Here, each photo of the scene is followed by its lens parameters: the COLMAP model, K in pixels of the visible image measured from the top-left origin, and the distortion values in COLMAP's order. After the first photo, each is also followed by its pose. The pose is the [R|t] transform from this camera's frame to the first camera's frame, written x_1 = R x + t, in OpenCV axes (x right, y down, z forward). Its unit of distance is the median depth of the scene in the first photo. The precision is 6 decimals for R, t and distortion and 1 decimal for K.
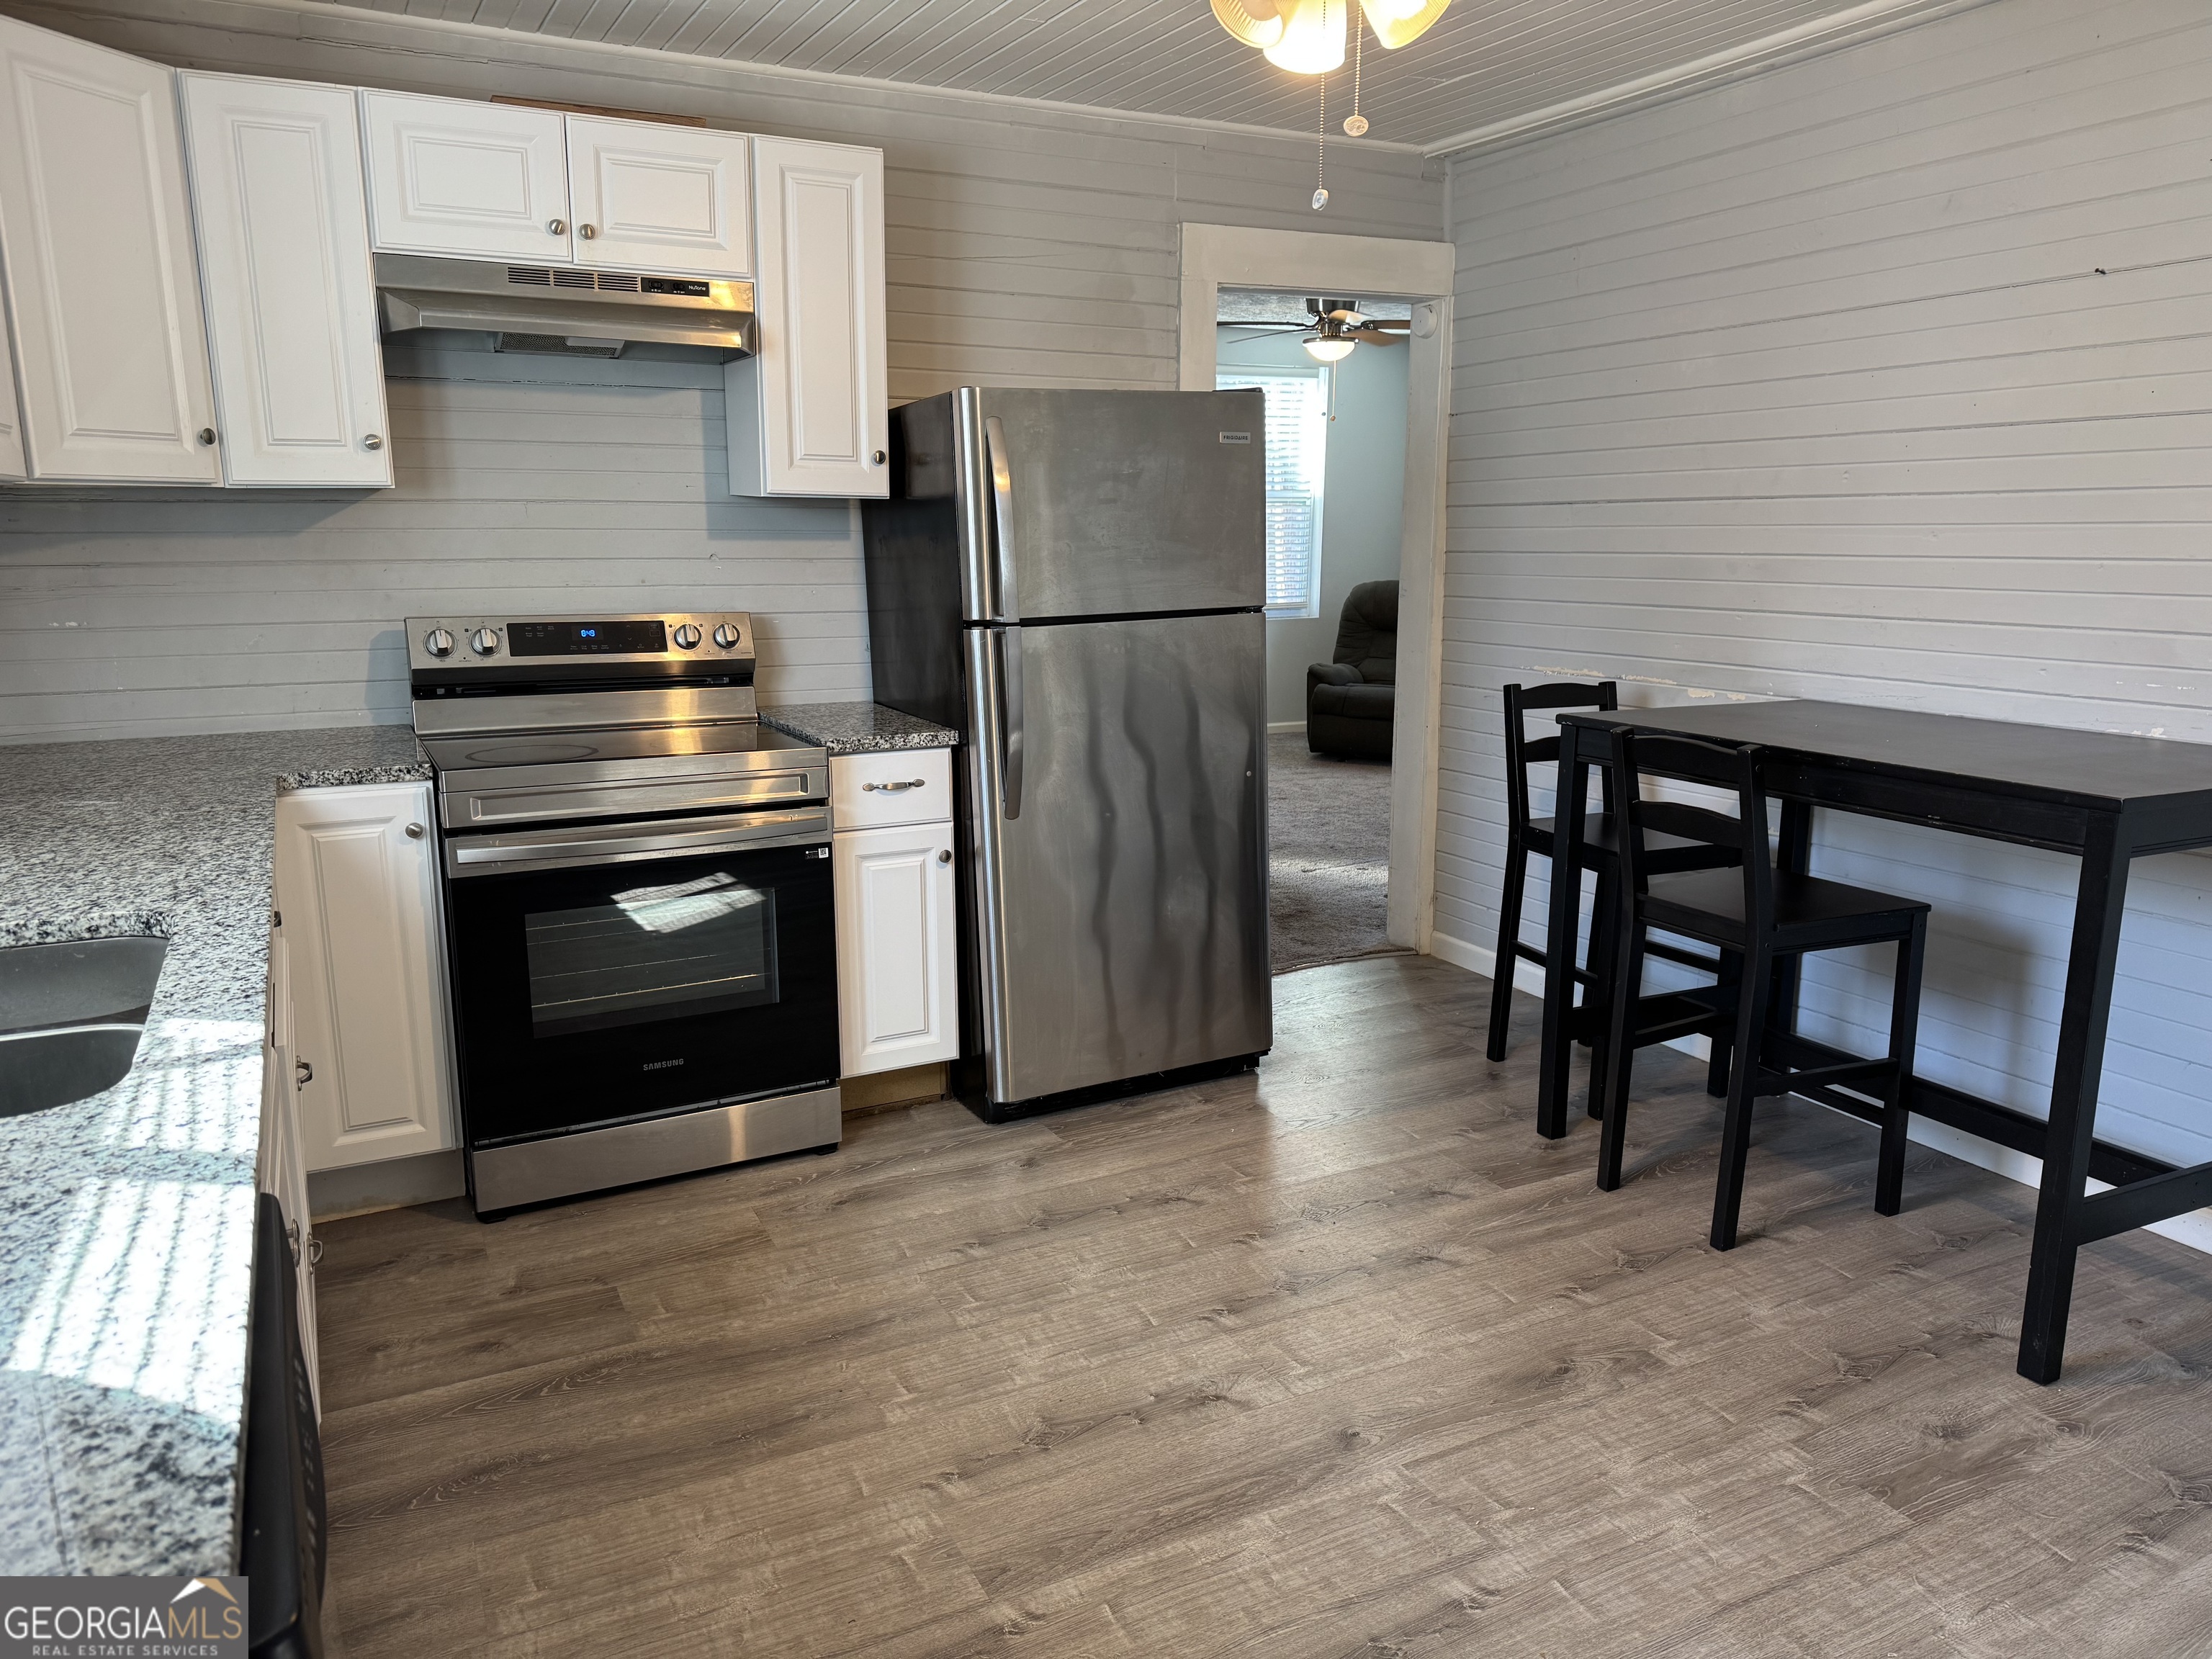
lens RADIAL K [[1553.4, 0, 1106.0], [0, 1553.4, 829.5], [0, 0, 1]] dist [0.147501, -0.216771]
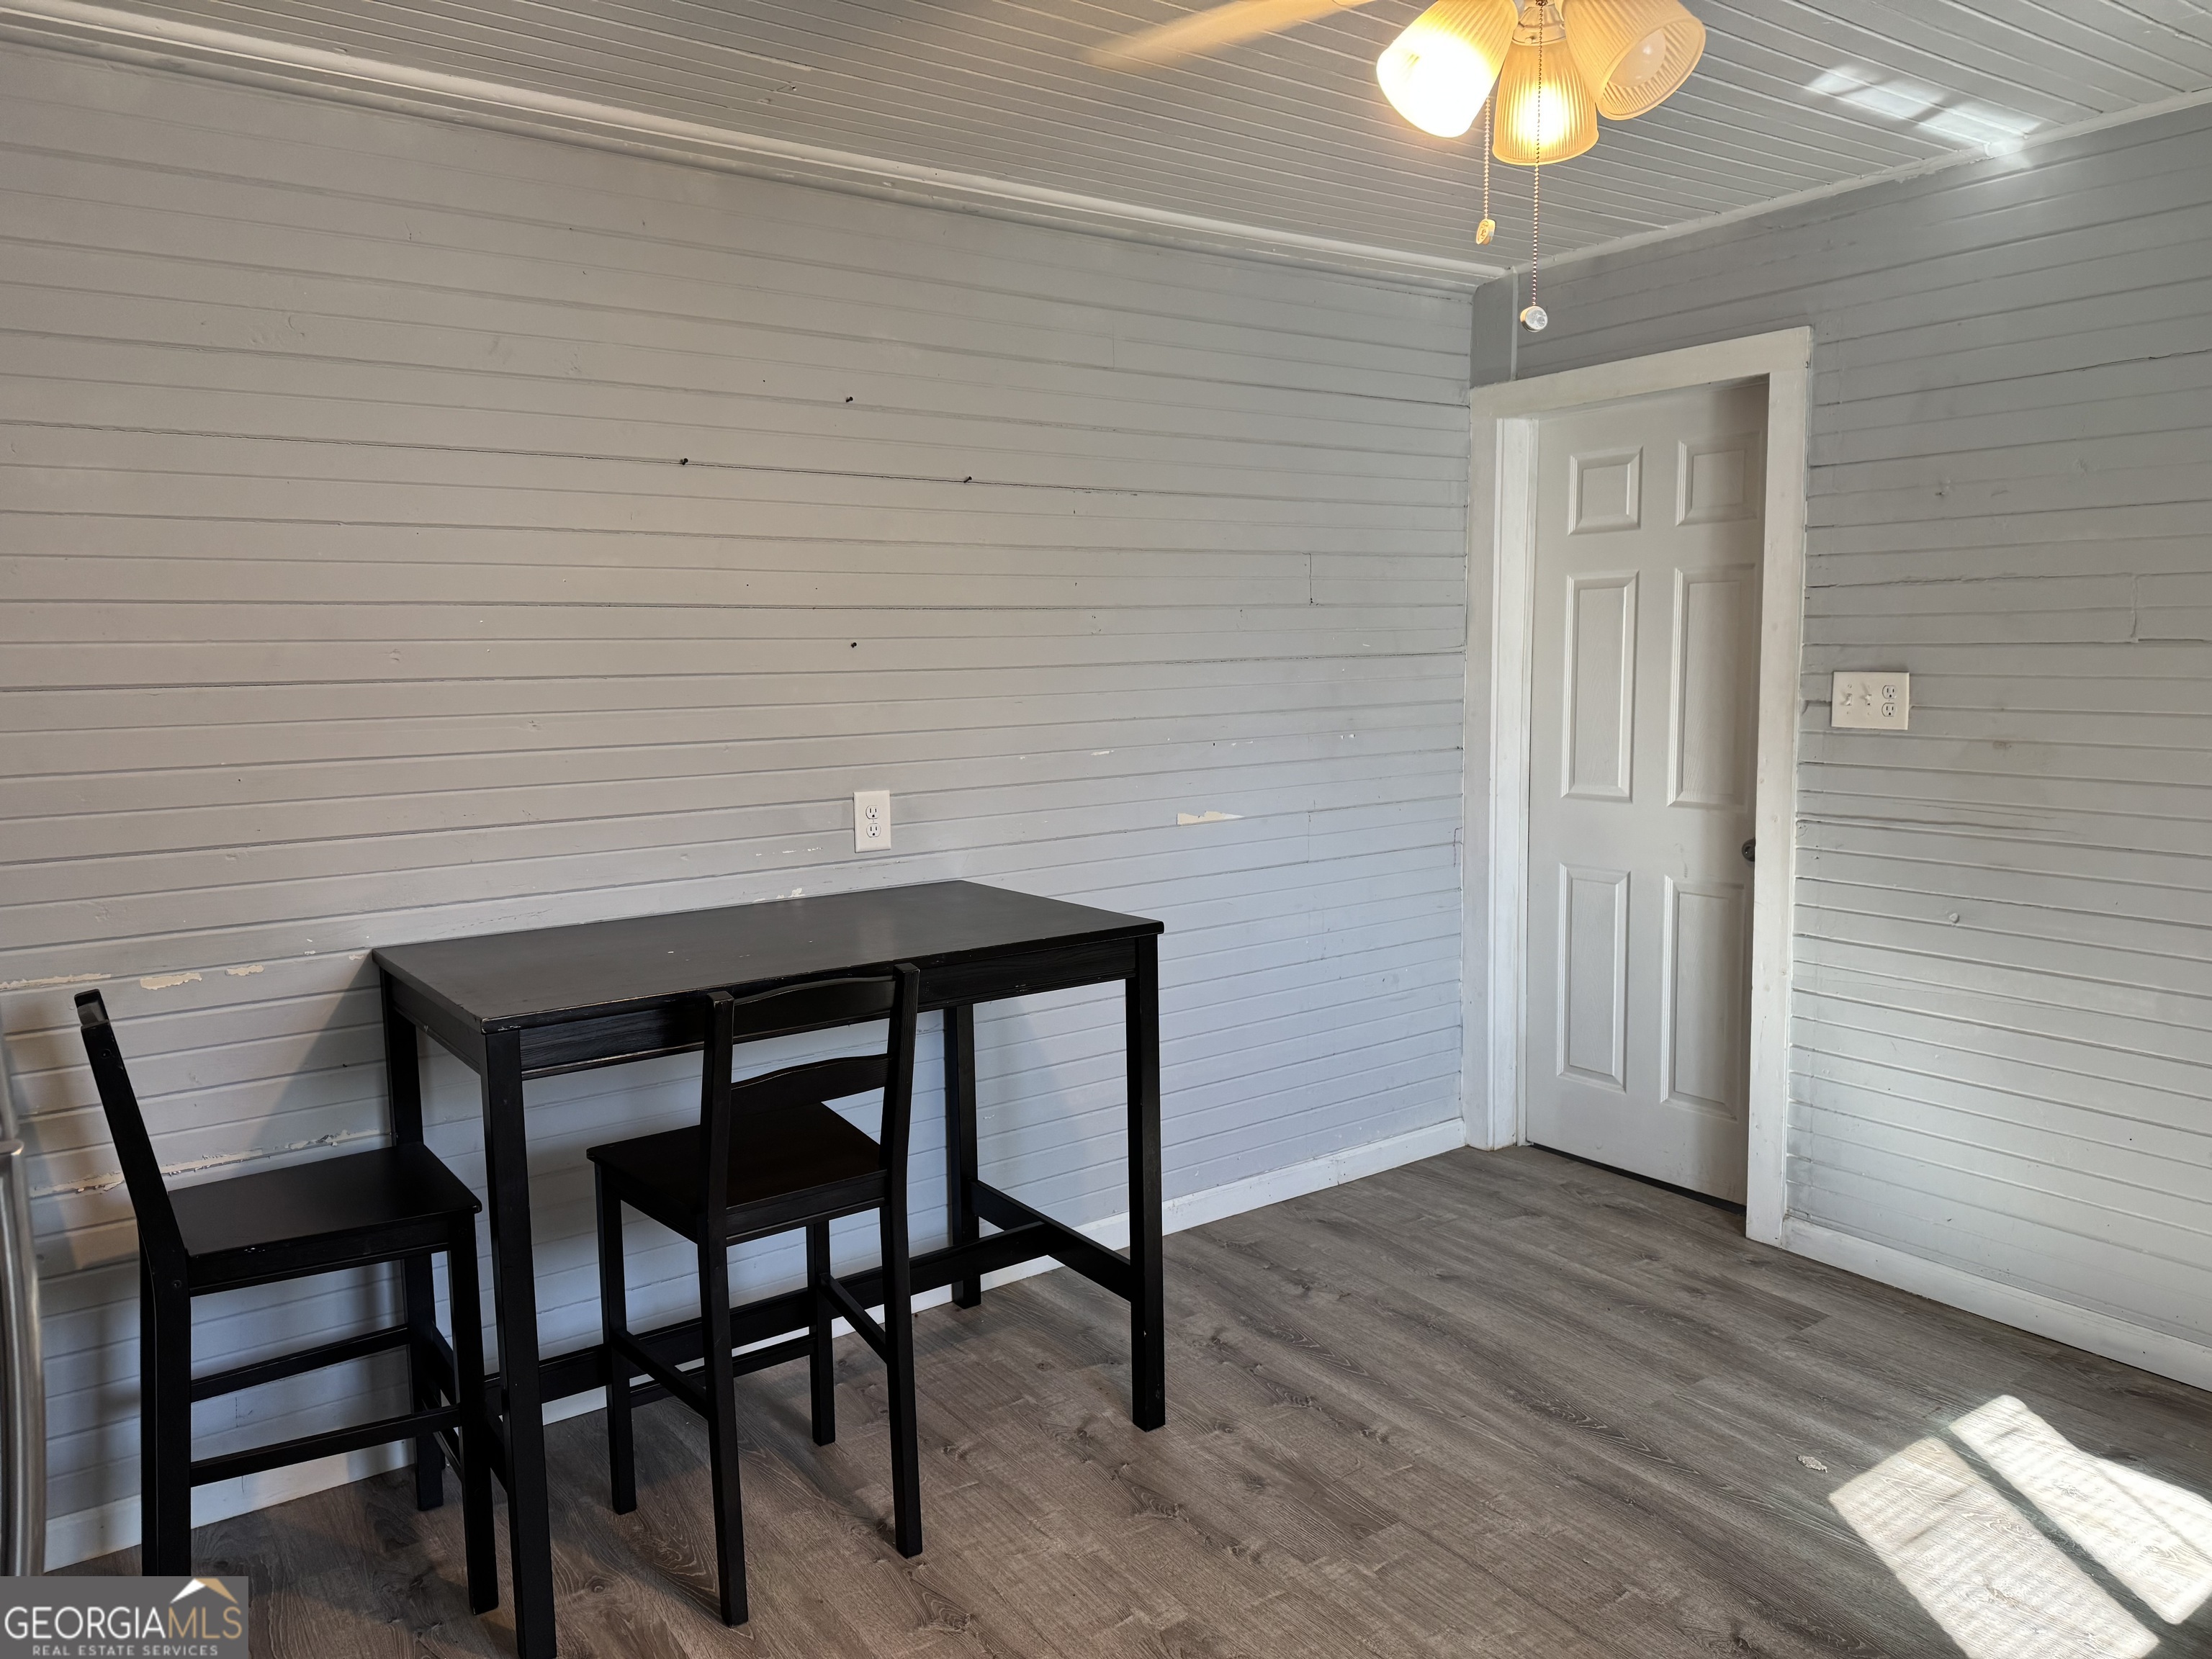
lens RADIAL K [[1553.4, 0, 1106.0], [0, 1553.4, 829.5], [0, 0, 1]] dist [0.147501, -0.216771]
pose [[-0.149564, -0.111348, 0.982462, -0.421832], [0.210963, 0.967164, 0.141730, -0.209874], [-0.965984, 0.228461, -0.121163, 0.910285]]
